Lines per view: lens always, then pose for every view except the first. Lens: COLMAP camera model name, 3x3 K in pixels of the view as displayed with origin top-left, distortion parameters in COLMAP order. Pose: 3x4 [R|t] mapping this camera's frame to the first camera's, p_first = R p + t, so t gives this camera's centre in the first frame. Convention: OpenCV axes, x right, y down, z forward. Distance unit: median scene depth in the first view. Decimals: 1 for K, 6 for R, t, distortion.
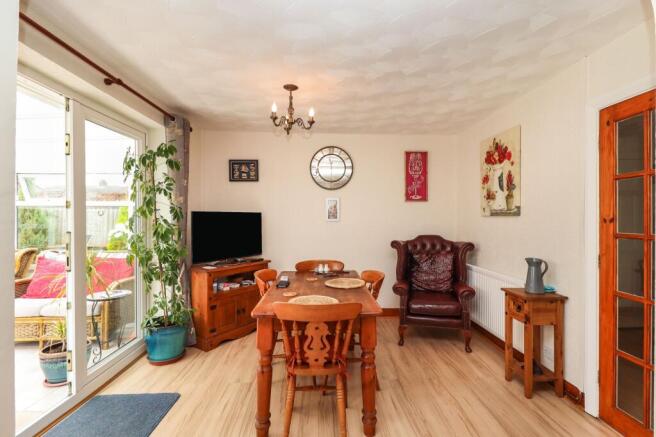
lens RADIAL K [[306.9, 0, 344.4], [0, 306.9, 218.4], [0, 0, 1]] dist [-0.002184, -0.002177]
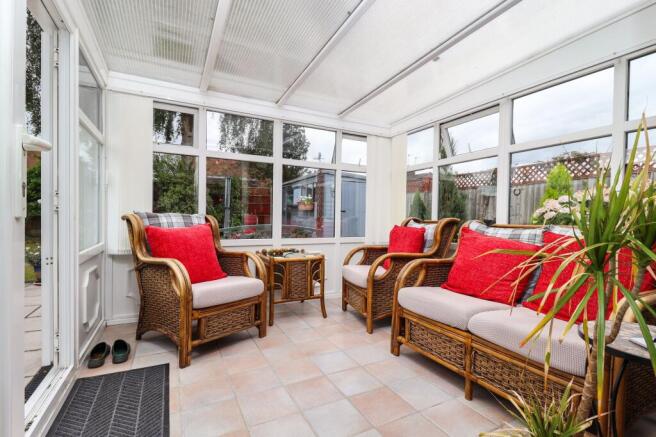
lens RADIAL K [[306.9, 0, 328.0], [0, 306.9, 219.8], [0, 0, 1]] dist [-0.002184, -0.002177]
pose [[0.392630, 0.006134, -0.919676, -0.509248], [-0.009565, 0.999951, 0.002586, 0.108403], [0.919647, 0.007781, 0.392670, 0.478651]]
